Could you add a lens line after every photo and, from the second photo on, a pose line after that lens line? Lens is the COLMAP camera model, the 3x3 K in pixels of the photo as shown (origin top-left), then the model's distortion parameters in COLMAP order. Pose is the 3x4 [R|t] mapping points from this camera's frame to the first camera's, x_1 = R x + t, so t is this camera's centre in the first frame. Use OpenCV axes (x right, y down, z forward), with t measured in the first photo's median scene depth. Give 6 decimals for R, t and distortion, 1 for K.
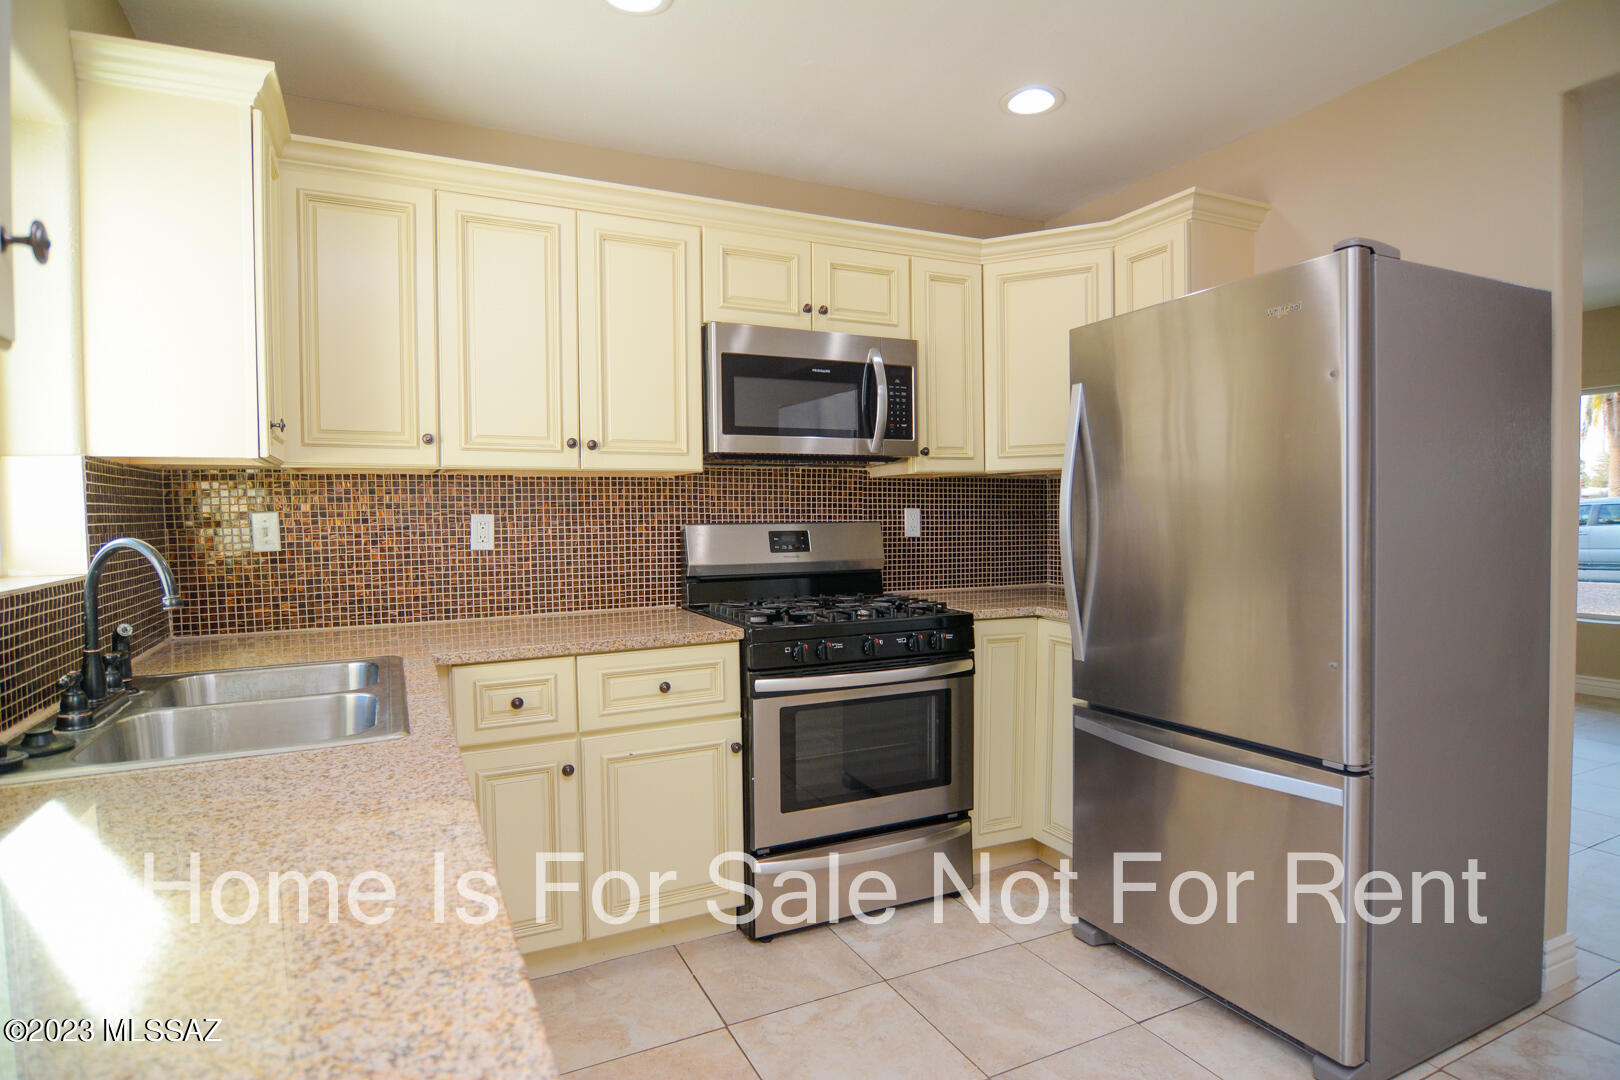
lens RADIAL K [[864.4, 0, 808.4], [0, 864.4, 538.7], [0, 0, 1]] dist [-0.016651, -0.004656]
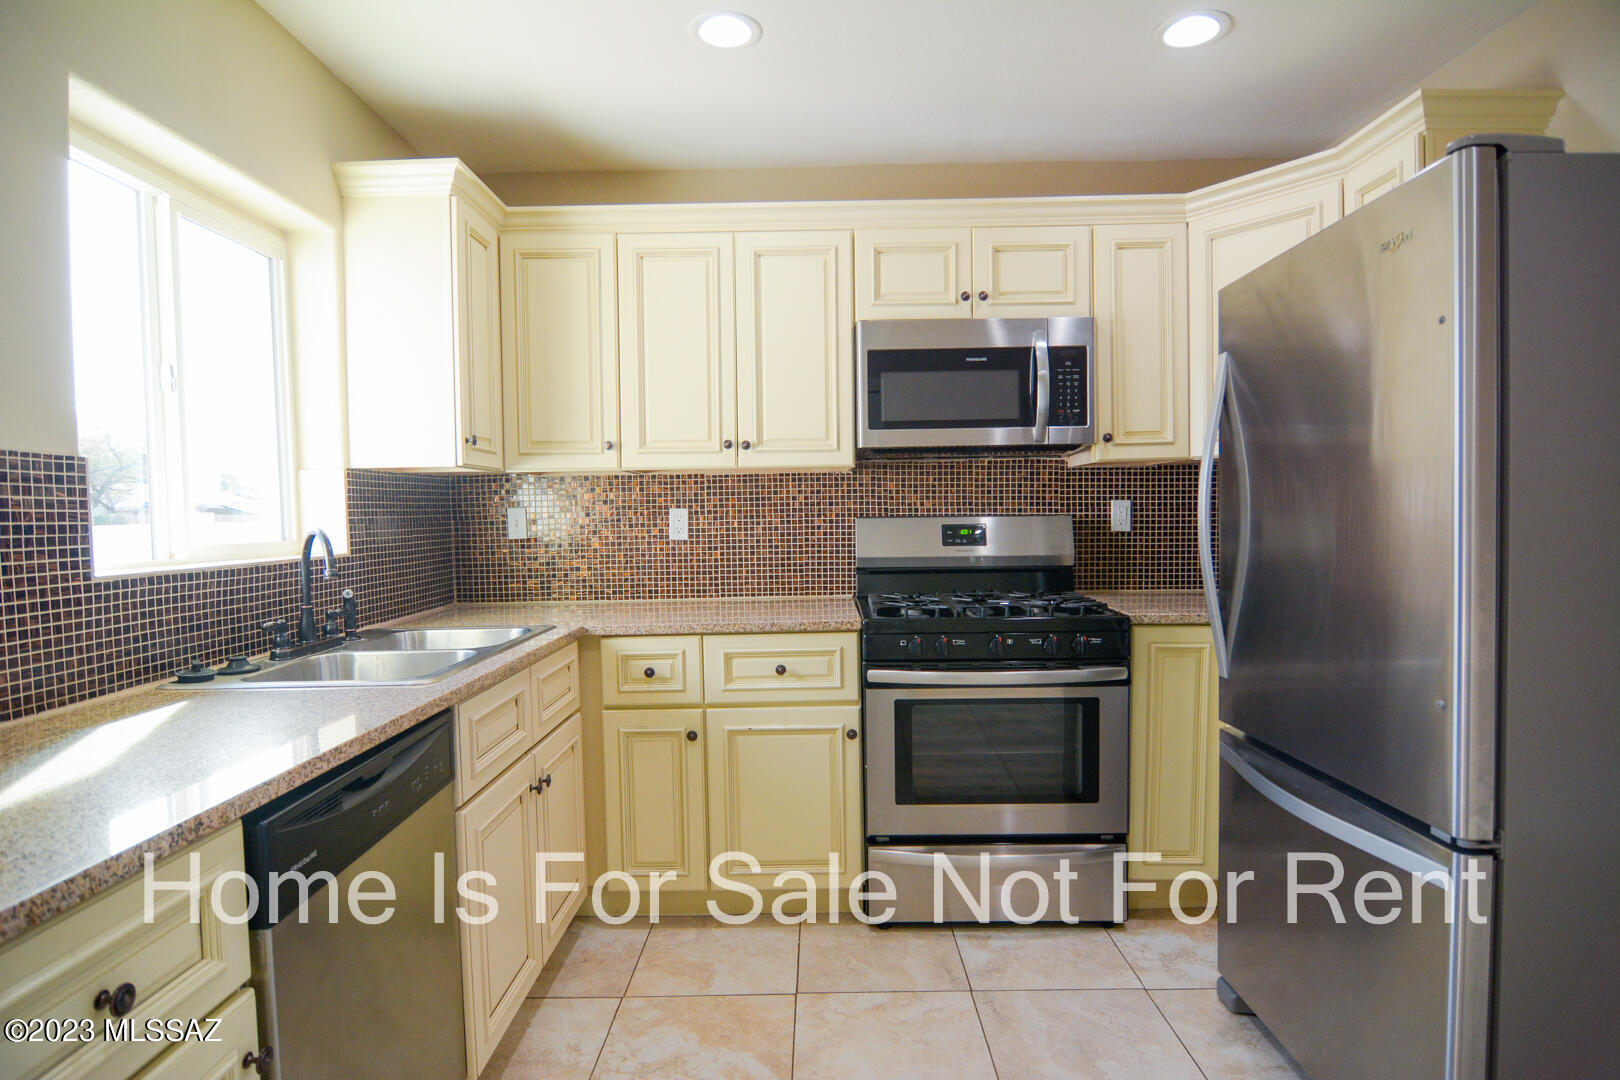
lens RADIAL K [[864.4, 0, 809.3], [0, 864.4, 537.9], [0, 0, 1]] dist [-0.016651, -0.004656]
pose [[0.895620, 0.011189, -0.444679, 0.297781], [-0.007764, 0.999925, 0.009525, -0.001733], [0.444752, -0.005078, 0.895640, 0.049609]]
